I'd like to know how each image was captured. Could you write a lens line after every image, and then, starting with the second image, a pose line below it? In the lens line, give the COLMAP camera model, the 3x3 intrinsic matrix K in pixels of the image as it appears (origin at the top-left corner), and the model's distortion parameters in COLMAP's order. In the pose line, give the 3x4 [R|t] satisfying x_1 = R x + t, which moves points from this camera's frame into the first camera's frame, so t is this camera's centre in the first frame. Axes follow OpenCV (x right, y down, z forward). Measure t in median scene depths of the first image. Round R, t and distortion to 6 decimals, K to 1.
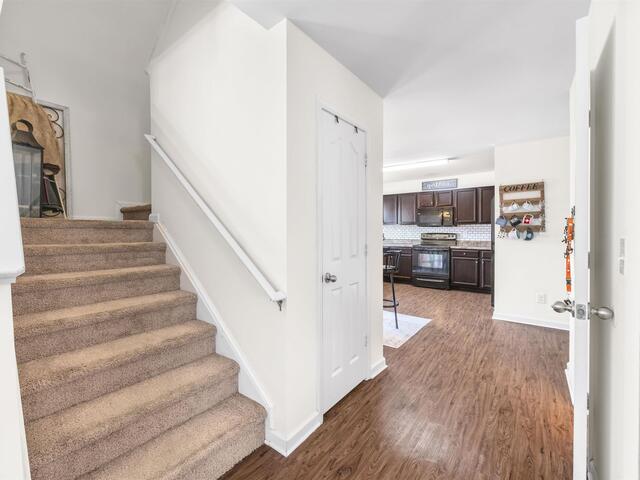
lens RADIAL K [[277.6, 0, 316.6], [0, 277.6, 231.1], [0, 0, 1]] dist [0.001617, 0.000108]
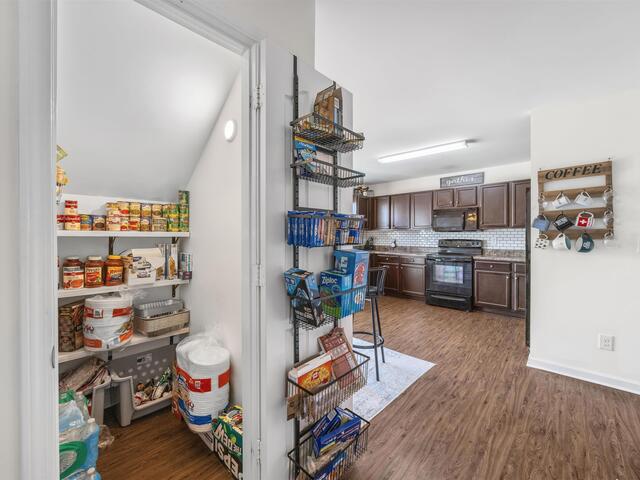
lens RADIAL K [[277.6, 0, 321.4], [0, 277.6, 236.1], [0, 0, 1]] dist [0.001617, 0.000108]
pose [[0.996451, 0.002622, -0.084128, 0.177821], [-0.002727, 0.999996, -0.001133, -0.001706], [0.084125, 0.001358, 0.996454, 0.264195]]
